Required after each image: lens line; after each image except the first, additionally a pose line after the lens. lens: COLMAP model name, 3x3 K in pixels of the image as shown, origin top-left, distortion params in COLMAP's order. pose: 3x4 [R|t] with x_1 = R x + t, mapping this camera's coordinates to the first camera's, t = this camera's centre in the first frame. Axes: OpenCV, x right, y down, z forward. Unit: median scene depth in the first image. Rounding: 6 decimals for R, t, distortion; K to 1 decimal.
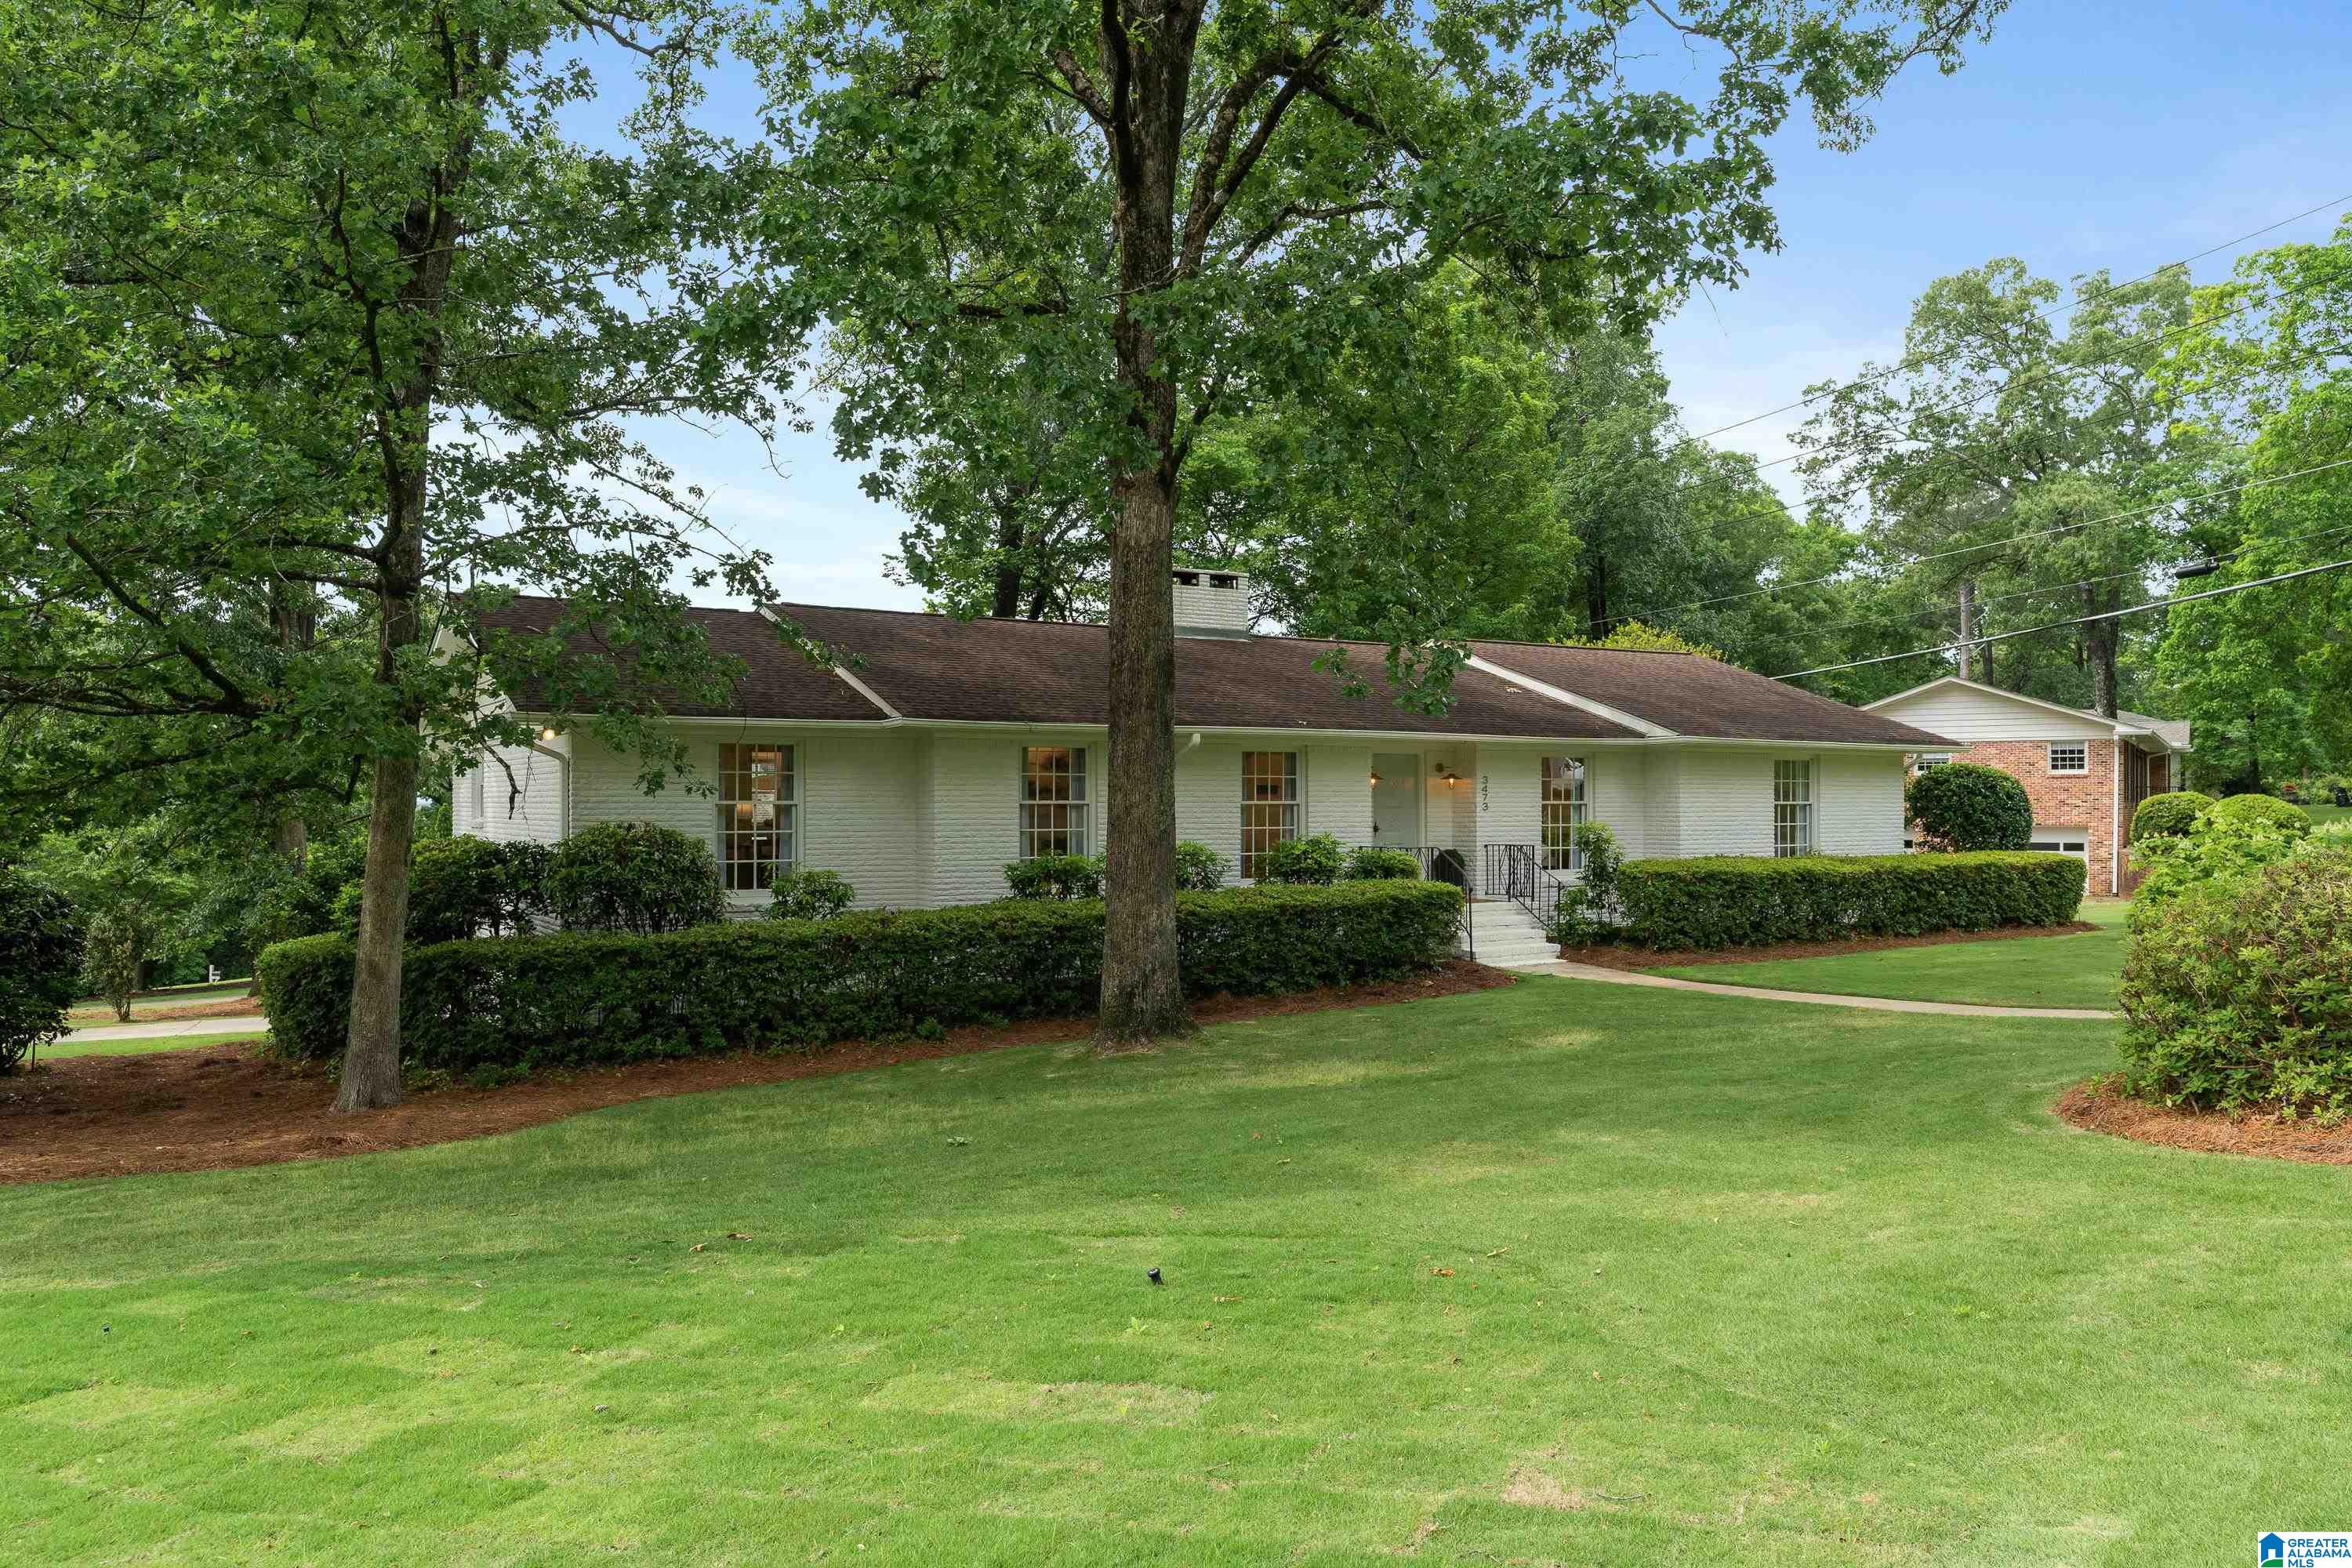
lens RADIAL K [[1626.5, 0, 1172.6], [0, 1626.5, 791.6], [0, 0, 1]] dist [-0.002132, -0.000138]
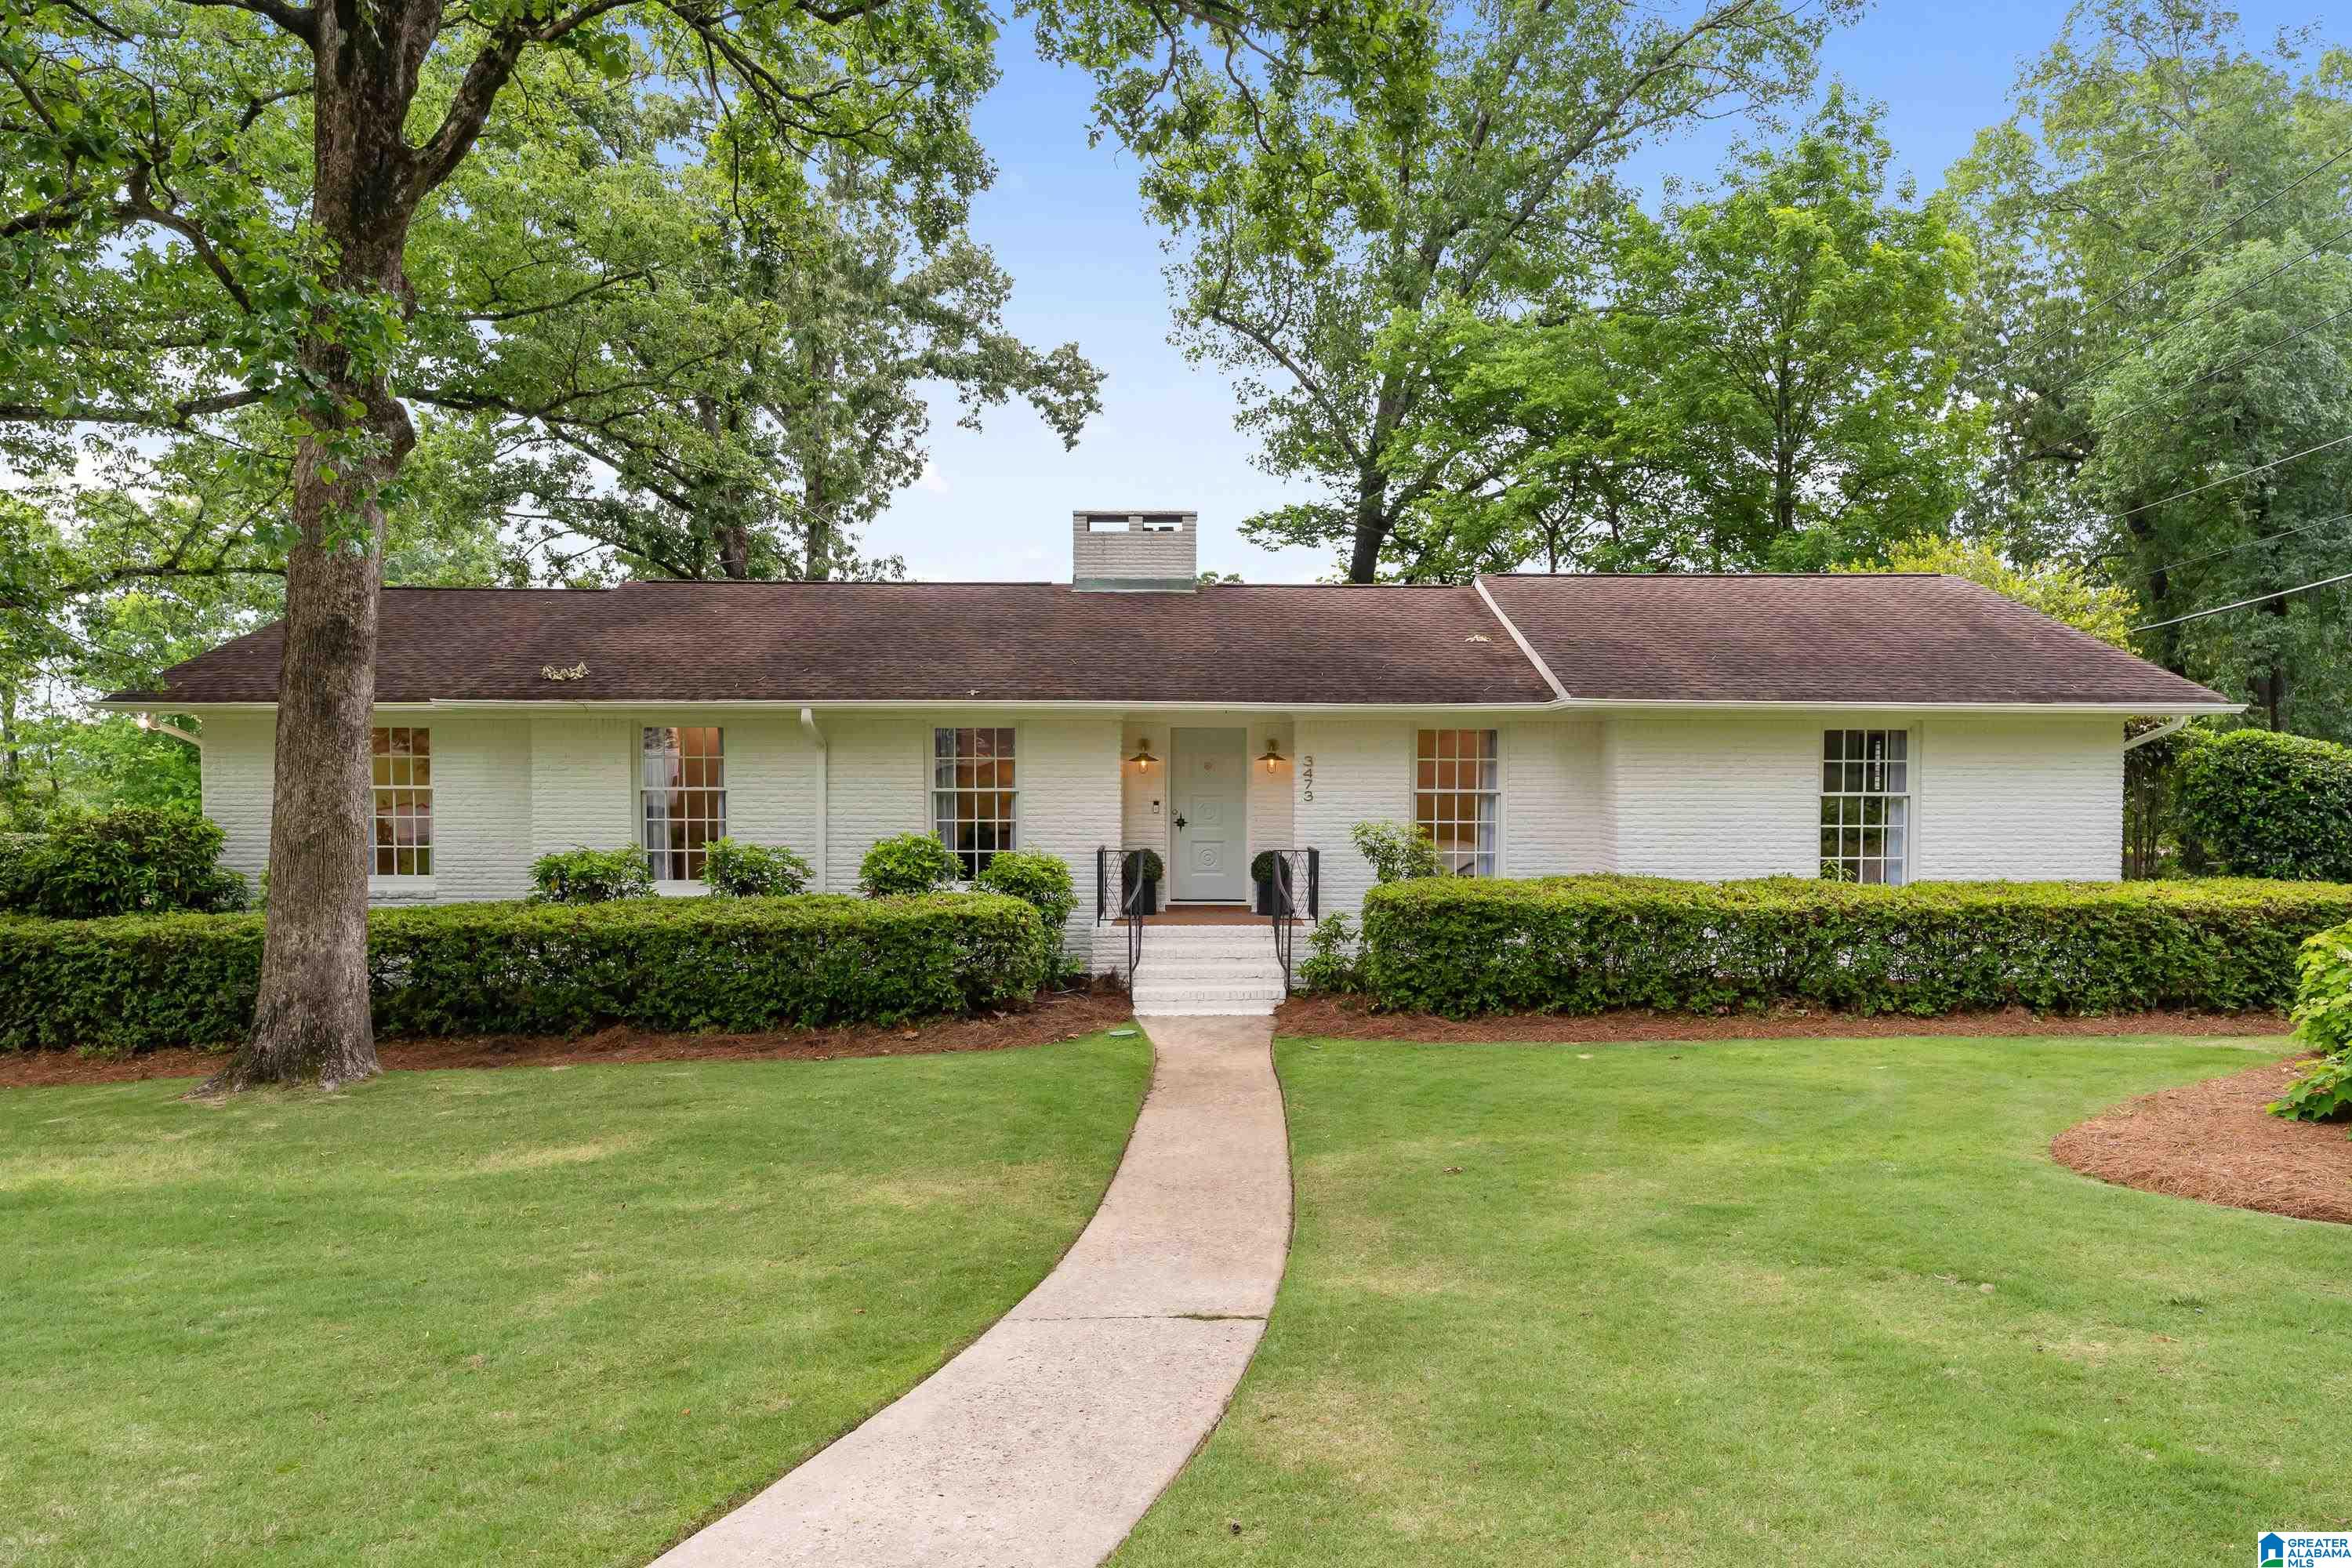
lens RADIAL K [[1637.5, 0, 1179.5], [0, 1637.5, 788.7], [0, 0, 1]] dist [-0.038532, -0.003657]
pose [[0.883002, 0.007522, -0.469309, 0.461623], [-0.003570, 0.999950, 0.009309, -0.002290], [0.469356, -0.006544, 0.882985, 0.299338]]
